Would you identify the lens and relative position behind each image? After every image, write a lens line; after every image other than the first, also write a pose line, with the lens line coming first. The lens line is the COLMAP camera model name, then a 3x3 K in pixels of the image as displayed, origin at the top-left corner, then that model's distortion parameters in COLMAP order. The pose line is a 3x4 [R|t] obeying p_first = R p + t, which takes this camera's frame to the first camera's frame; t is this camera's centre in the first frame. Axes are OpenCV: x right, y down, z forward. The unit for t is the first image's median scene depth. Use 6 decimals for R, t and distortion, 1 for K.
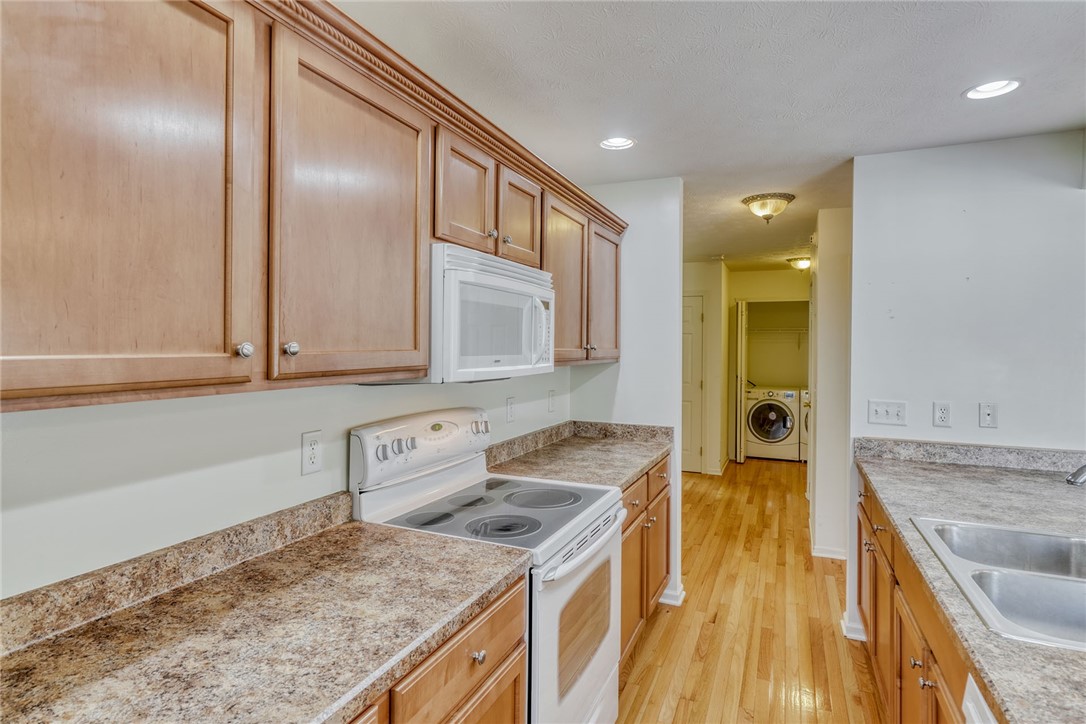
lens RADIAL K [[566.1, 0, 537.5], [0, 566.1, 348.8], [0, 0, 1]] dist [-0.000909, 0.009287]
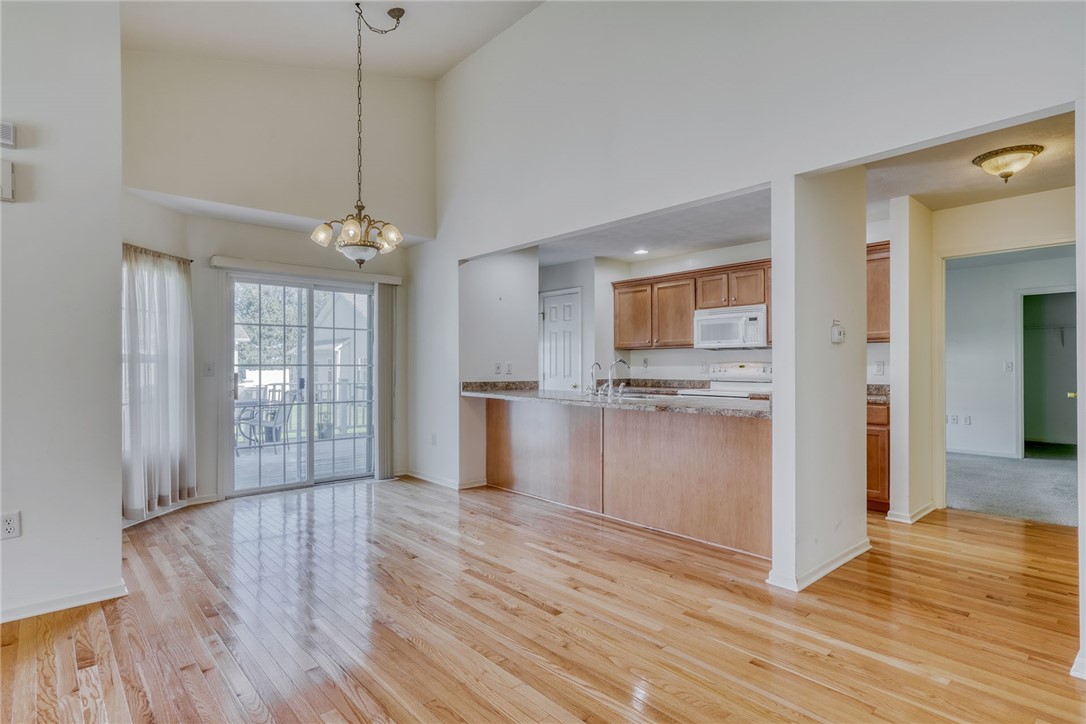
lens RADIAL K [[560.7, 0, 539.9], [0, 560.7, 364.1], [0, 0, 1]] dist [-0.003426, 0.007615]
pose [[-0.413814, -0.006116, -0.910341, 2.556553], [-0.002706, 0.999981, -0.005488, 0.132044], [0.910357, 0.000192, -0.413823, 1.135999]]
